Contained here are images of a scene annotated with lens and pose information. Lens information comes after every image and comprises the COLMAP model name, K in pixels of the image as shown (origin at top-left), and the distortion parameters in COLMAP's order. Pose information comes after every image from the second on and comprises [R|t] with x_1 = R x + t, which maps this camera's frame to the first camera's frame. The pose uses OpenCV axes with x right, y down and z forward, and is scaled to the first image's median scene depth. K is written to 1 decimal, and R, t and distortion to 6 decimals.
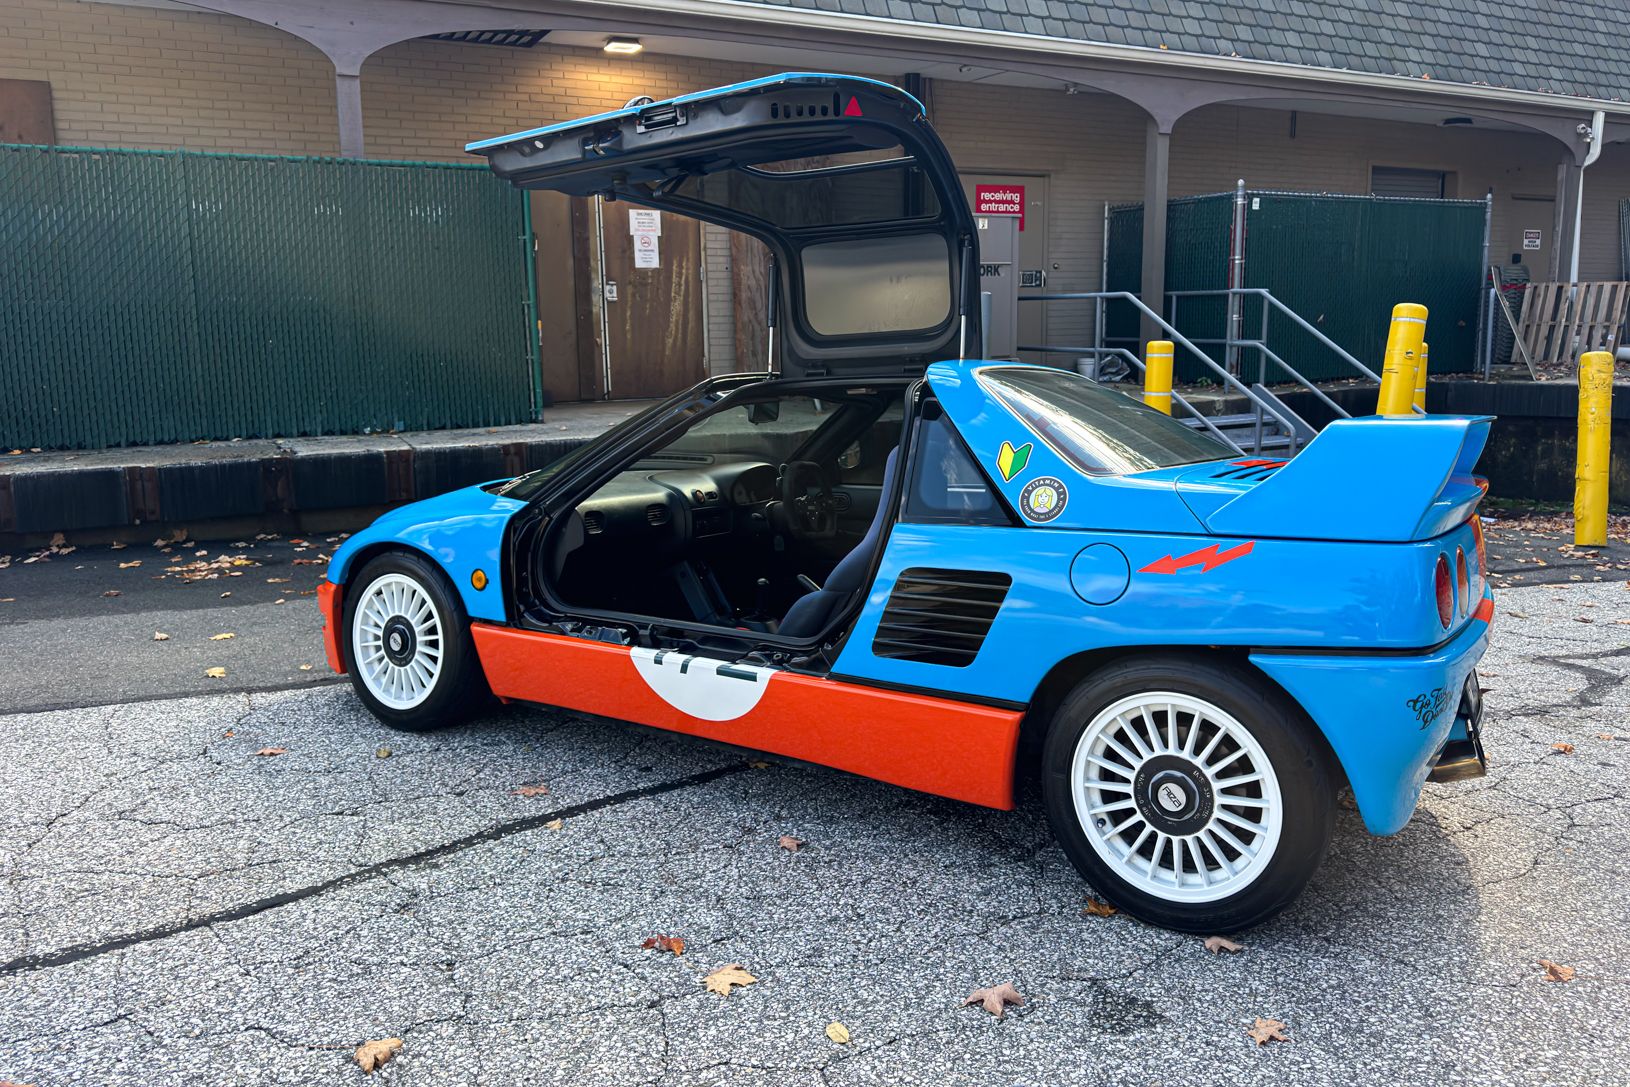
lens RADIAL K [[1090.5, 0, 816.2], [0, 1090.5, 485.0], [0, 0, 1]] dist [0.071715, -0.091140]
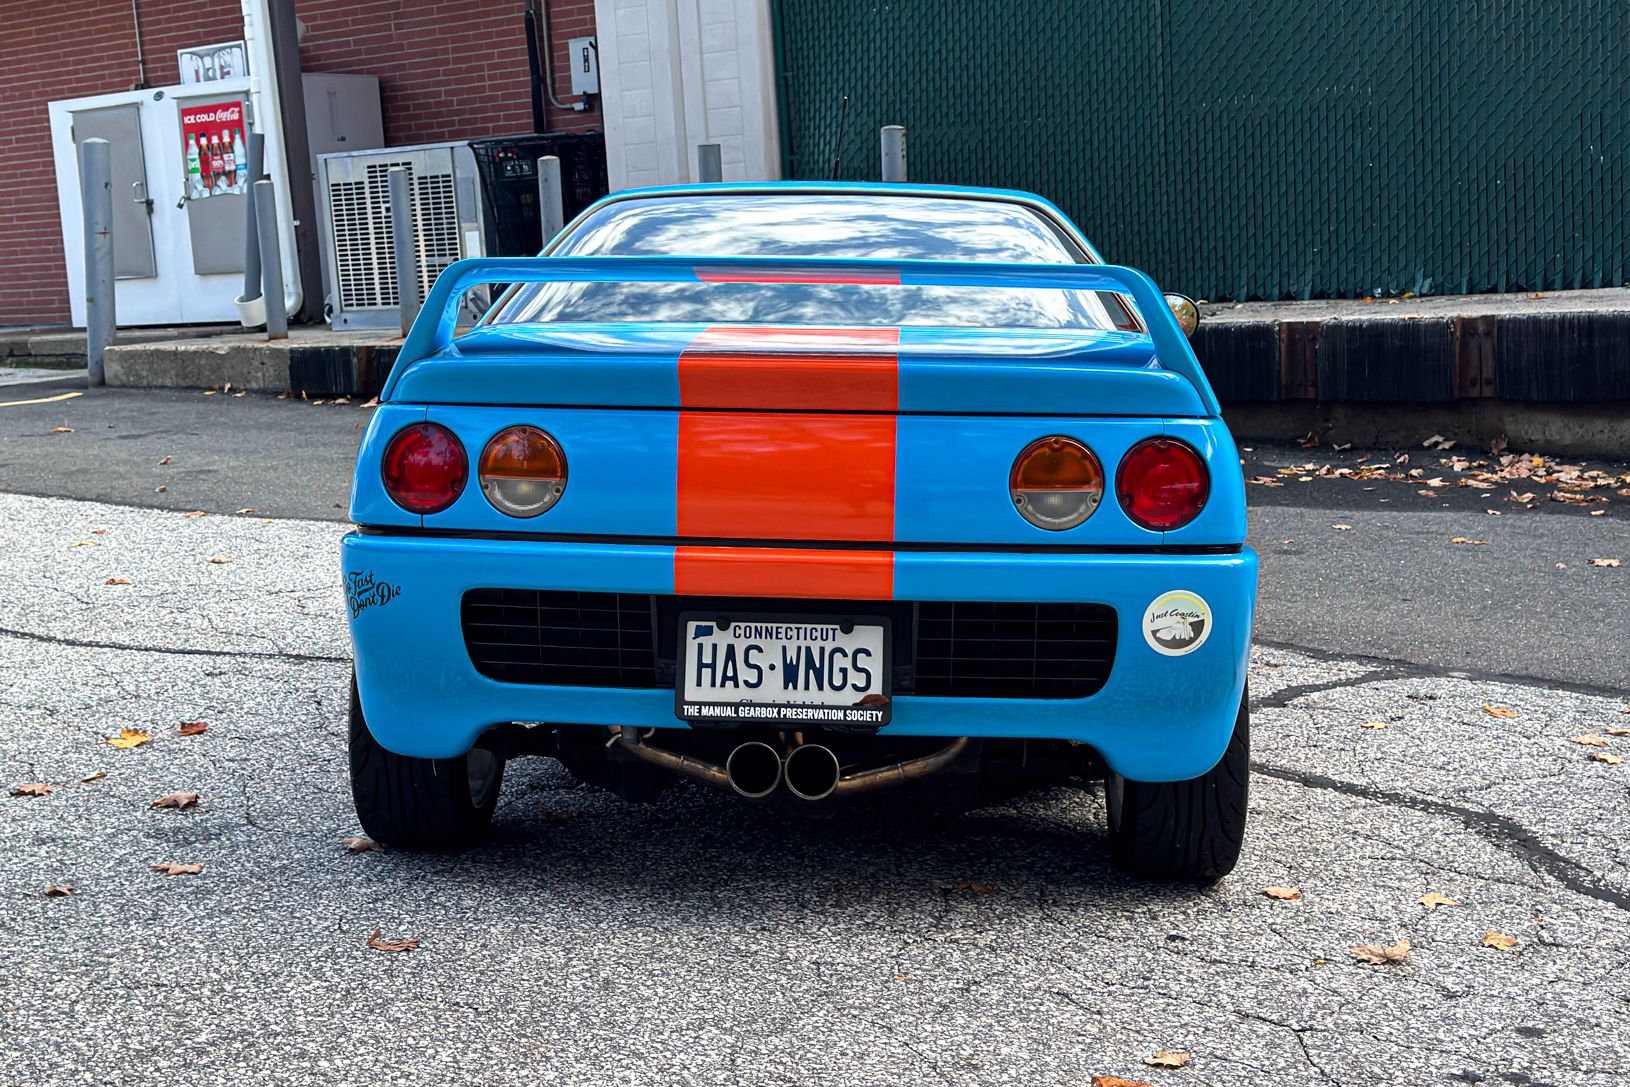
lens RADIAL K [[2059.3, 0, 757.5], [0, 2059.3, 473.6], [0, 0, 1]] dist [0.088260, 0.054460]
pose [[0.479517, 0.093809, -0.872504, 0.604835], [-0.067469, 0.995268, 0.069928, -0.006540], [0.874935, 0.025336, 0.483577, 0.136682]]
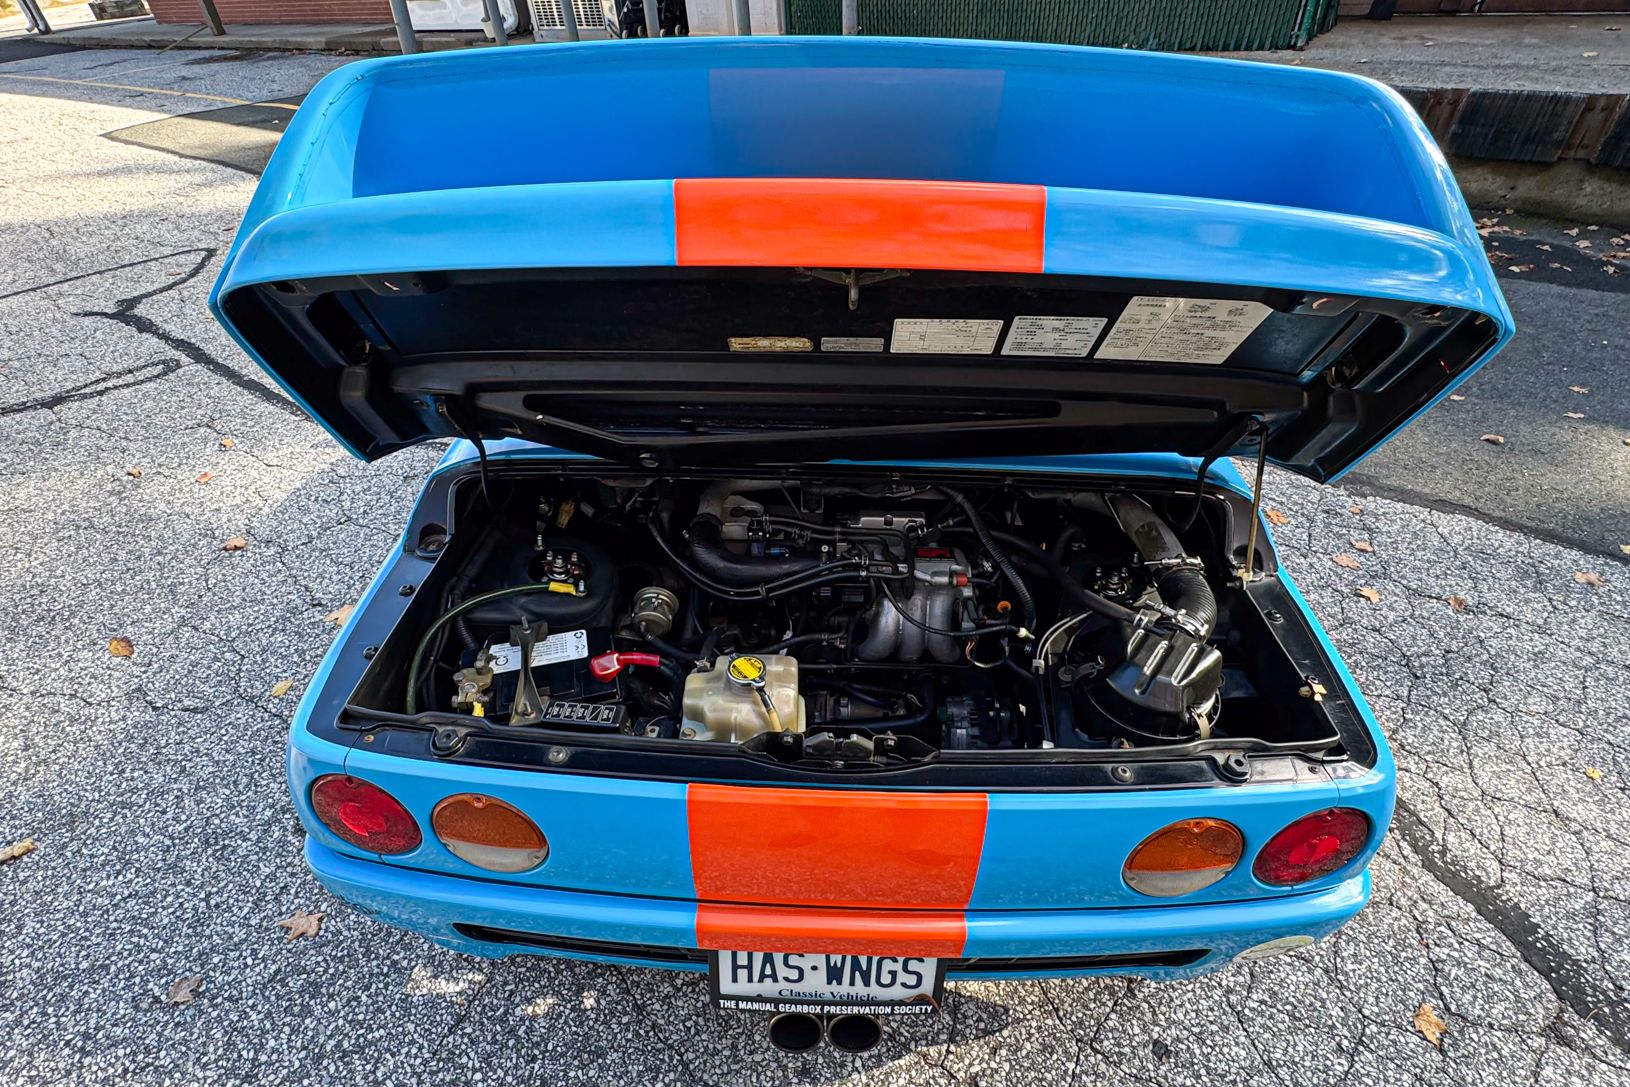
lens RADIAL K [[783.1, 0, 814.4], [0, 783.1, 554.2], [0, 0, 1]] dist [-0.002486, -0.000714]
pose [[0.523873, 0.525486, -0.670389, 0.280436], [-0.069367, 0.810734, 0.581290, -0.089878], [0.848967, -0.258019, 0.461173, 0.306802]]
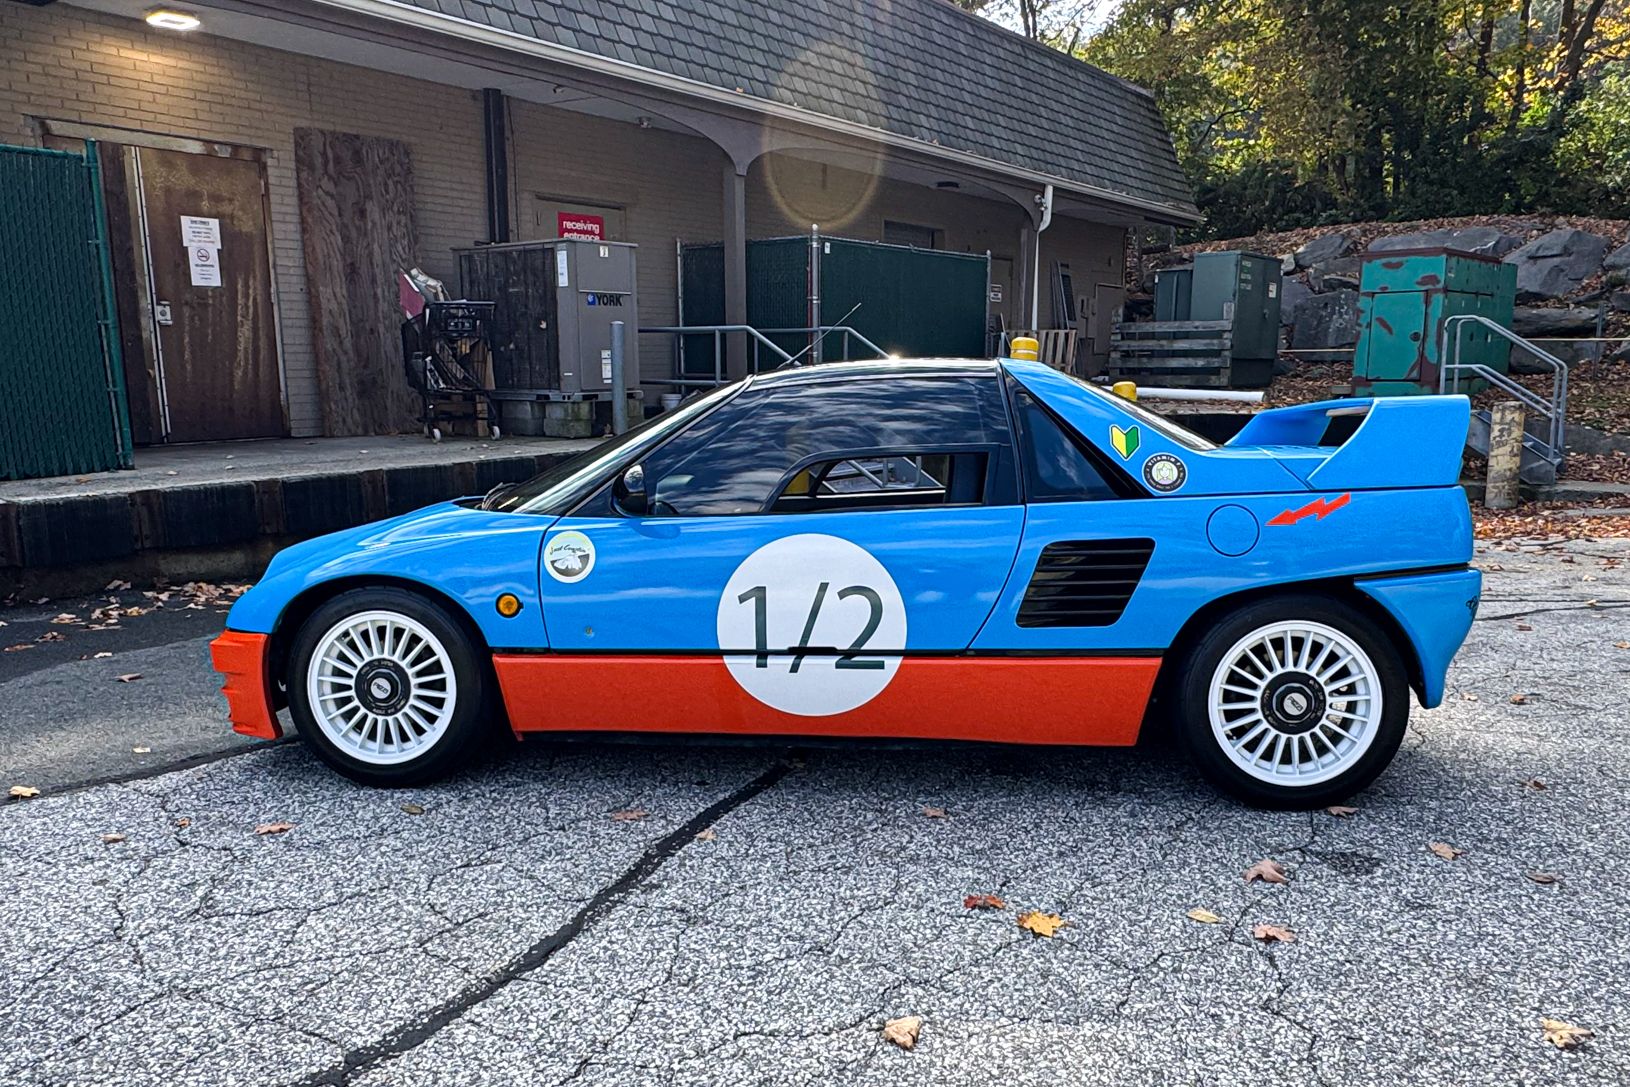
lens RADIAL K [[1130.4, 0, 774.2], [0, 1130.4, 576.4], [0, 0, 1]] dist [-0.005342, -0.002725]
pose [[0.905183, -0.071723, 0.418926, -0.235755], [0.056613, 0.997222, 0.048406, 0.014395], [-0.421234, -0.020099, 0.906729, 0.030725]]
